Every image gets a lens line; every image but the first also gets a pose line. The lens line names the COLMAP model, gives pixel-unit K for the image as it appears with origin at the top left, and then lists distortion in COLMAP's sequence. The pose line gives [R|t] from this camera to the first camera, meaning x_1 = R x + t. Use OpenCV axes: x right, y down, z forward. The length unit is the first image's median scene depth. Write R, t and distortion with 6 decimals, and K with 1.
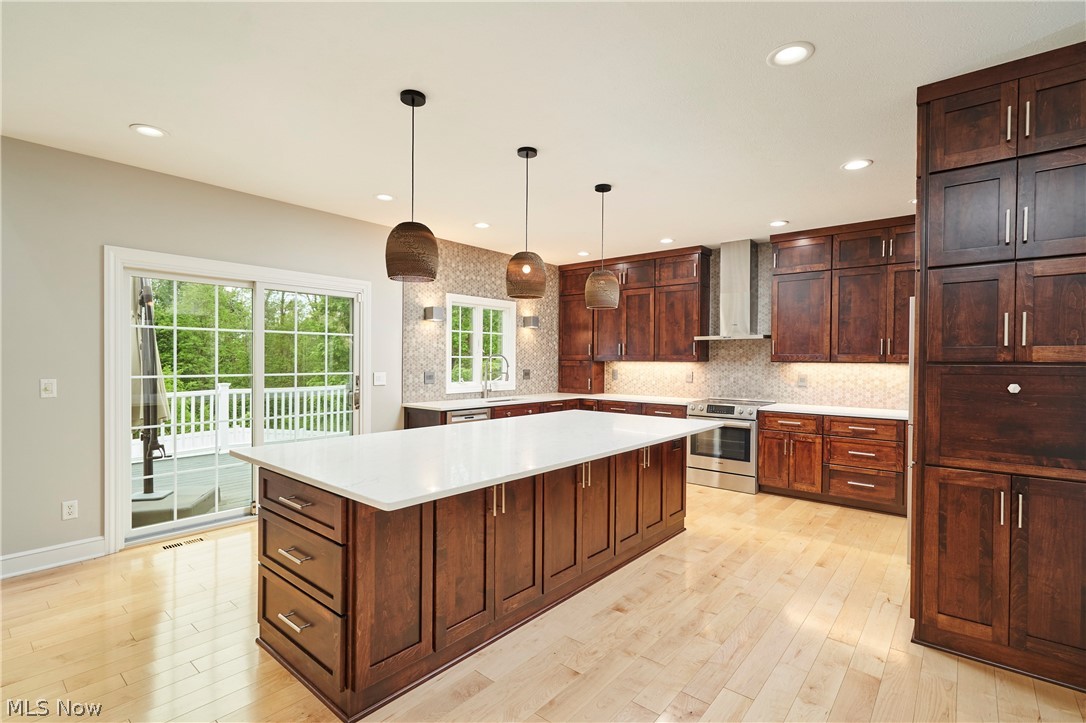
lens RADIAL K [[510.9, 0, 539.7], [0, 510.9, 363.2], [0, 0, 1]] dist [0.001703, -0.000825]
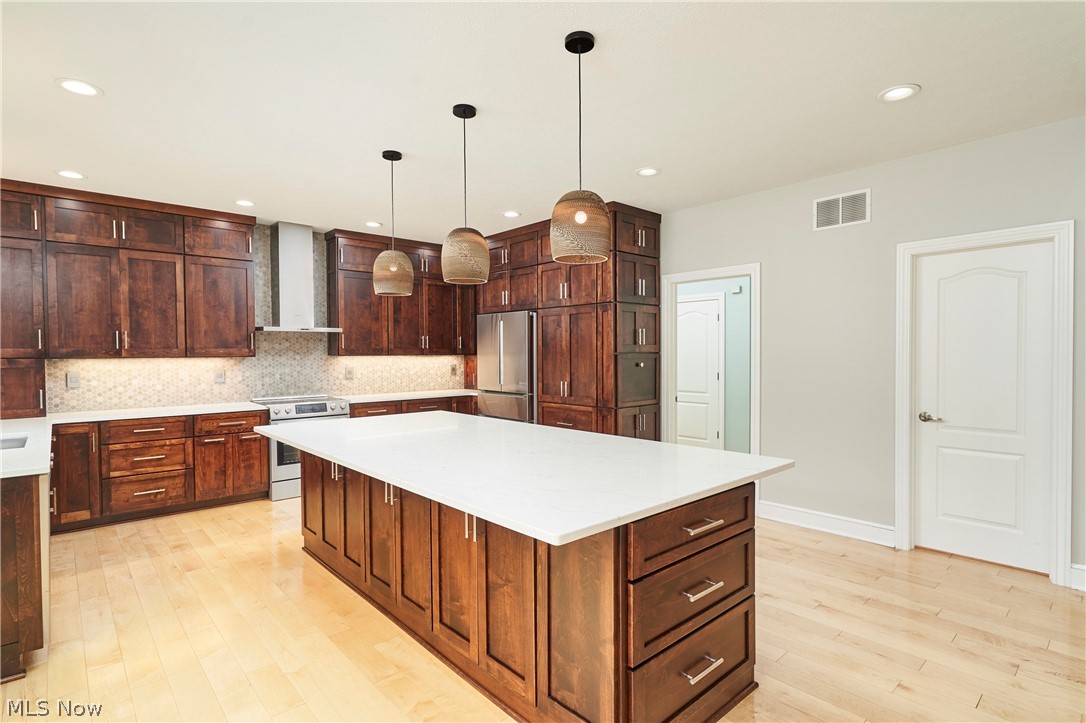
lens RADIAL K [[541.8, 0, 545.1], [0, 541.8, 366.2], [0, 0, 1]] dist [0.001894, 0.000463]
pose [[0.135126, -0.031319, 0.990333, -0.557789], [0.015143, 0.999449, 0.029542, -0.006935], [-0.990713, 0.011005, 0.135526, 0.465096]]
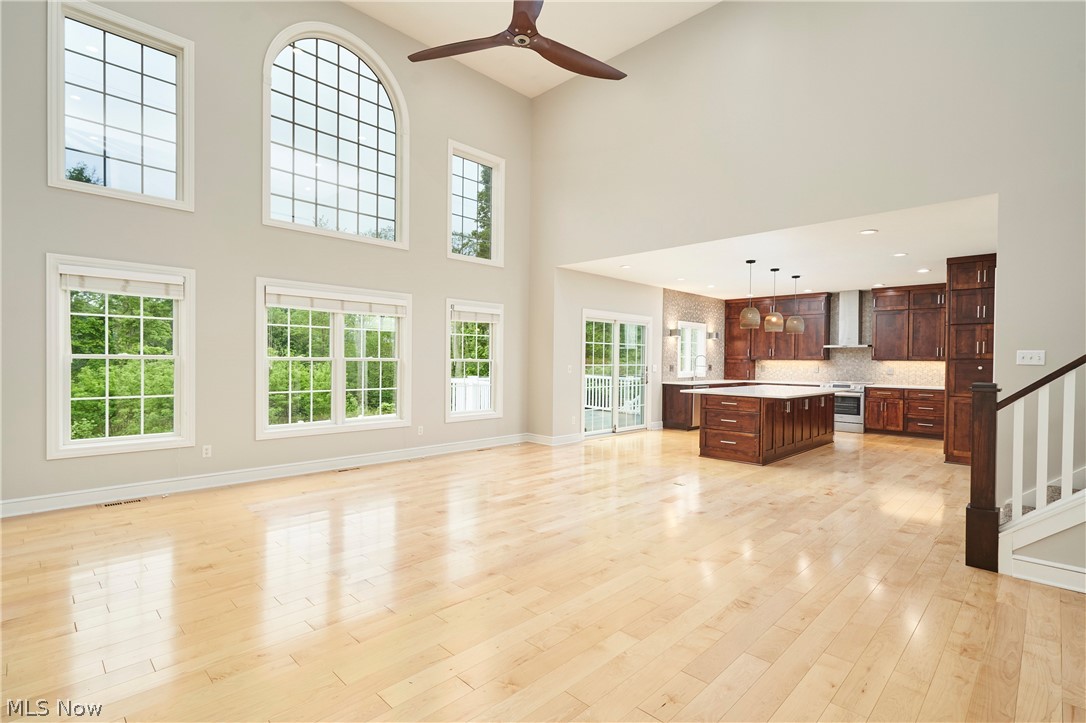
lens RADIAL K [[510.9, 0, 539.7], [0, 510.9, 363.2], [0, 0, 1]] dist [0.001703, -0.000825]
pose [[0.995883, 0.004845, -0.090517, -0.540322], [-0.004951, 0.999987, -0.000942, 0.015619], [0.090511, 0.001386, 0.995895, -0.879198]]
